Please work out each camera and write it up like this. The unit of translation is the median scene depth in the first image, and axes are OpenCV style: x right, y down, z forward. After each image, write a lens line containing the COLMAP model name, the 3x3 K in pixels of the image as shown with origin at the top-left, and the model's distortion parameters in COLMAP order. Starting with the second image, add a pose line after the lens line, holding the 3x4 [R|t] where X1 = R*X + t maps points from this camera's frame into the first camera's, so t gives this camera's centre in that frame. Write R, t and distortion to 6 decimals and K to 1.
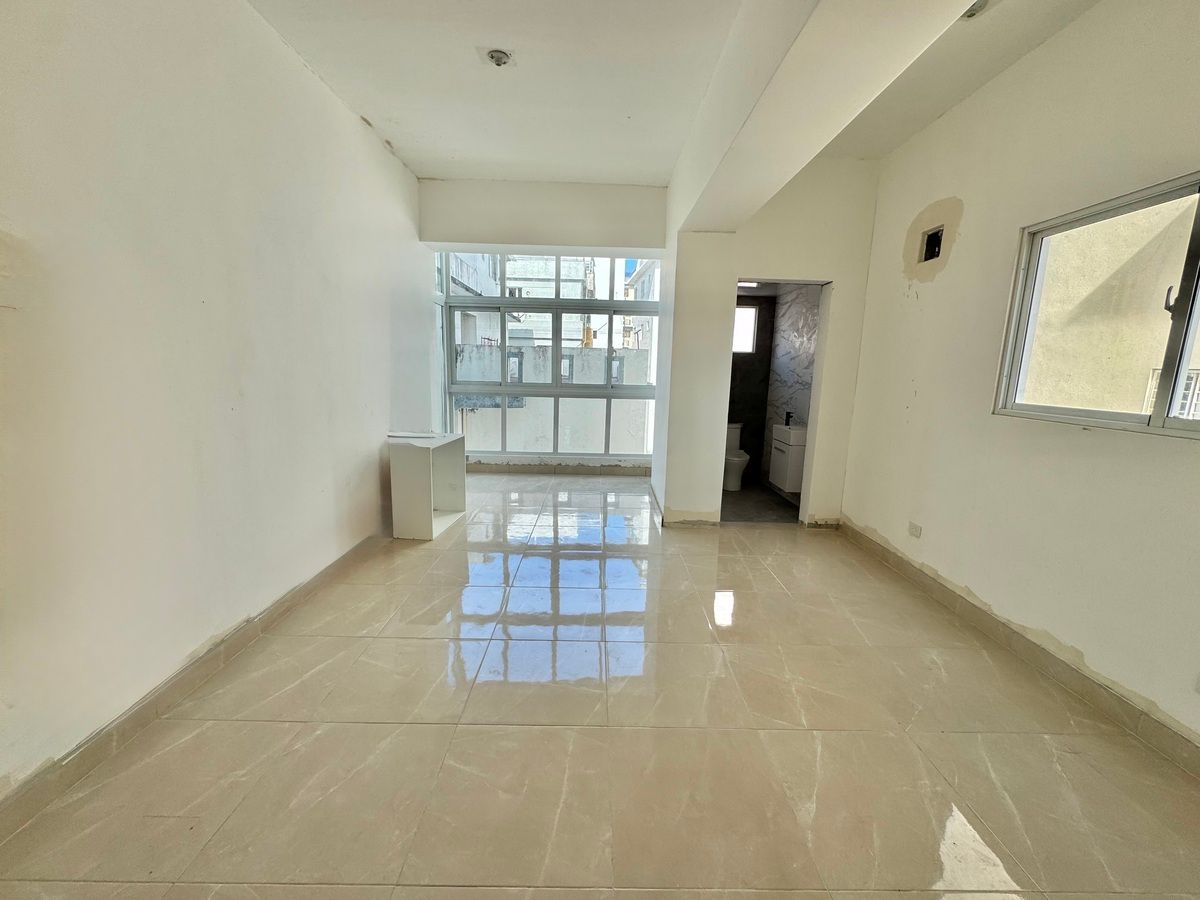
lens RADIAL K [[478.7, 0, 602.4], [0, 478.7, 448.8], [0, 0, 1]] dist [-0.000383, 0.000111]
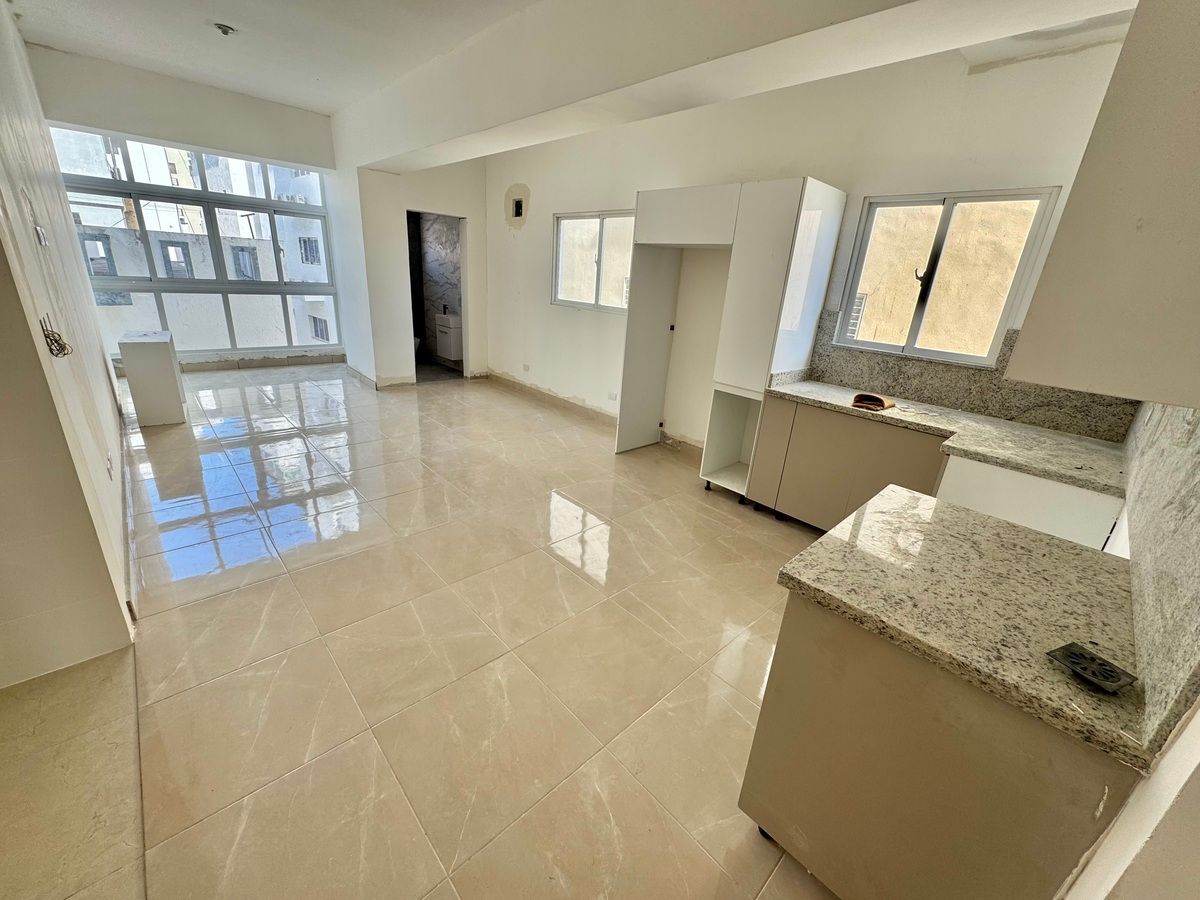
lens RADIAL K [[478.7, 0, 597.0], [0, 478.7, 446.0], [0, 0, 1]] dist [-0.000383, 0.000111]
pose [[0.742334, -0.204785, 0.637969, -0.307298], [0.067485, 0.970158, 0.232891, 0.033972], [-0.666623, -0.129829, 0.734001, -0.462169]]
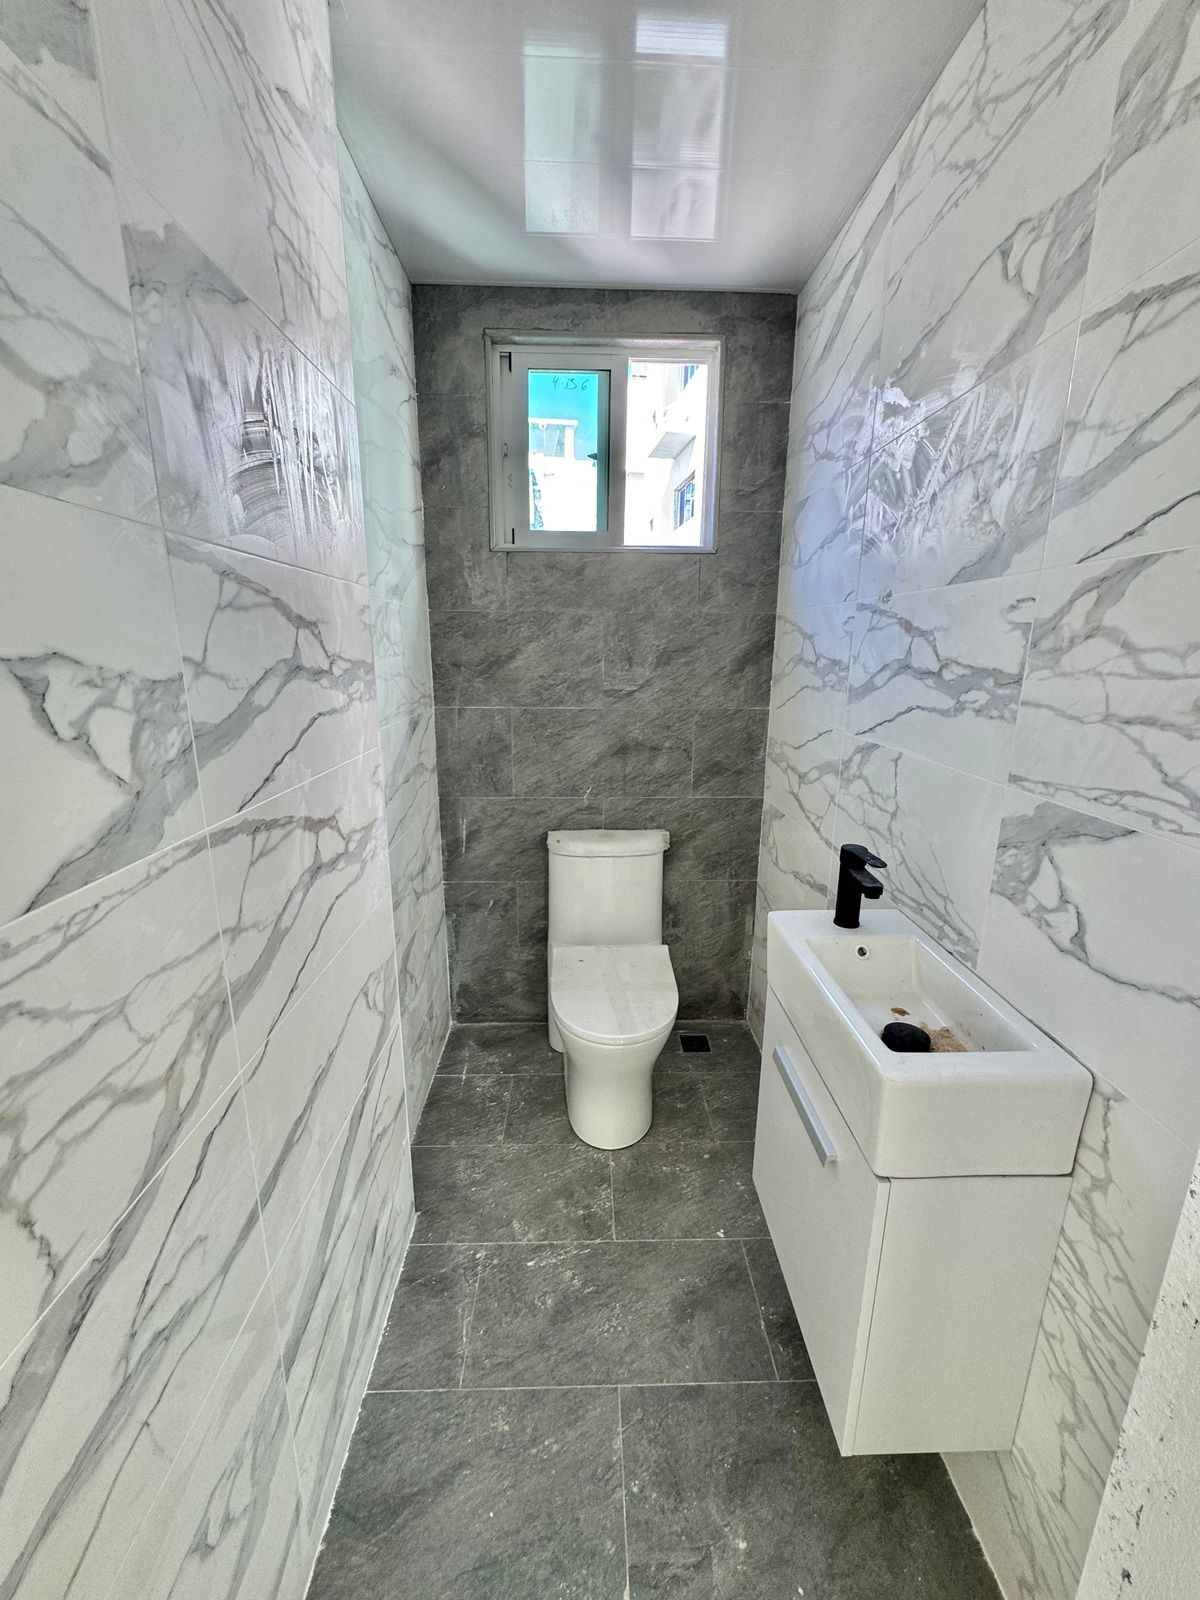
lens RADIAL K [[638.2, 0, 603.5], [0, 638.2, 800.8], [0, 0, 1]] dist [-0.000383, 0.000111]
pose [[0.999447, -0.025043, 0.021893, 0.333812], [0.023464, 0.997298, 0.069608, -0.125198], [-0.023577, -0.069056, 0.997334, 0.879062]]
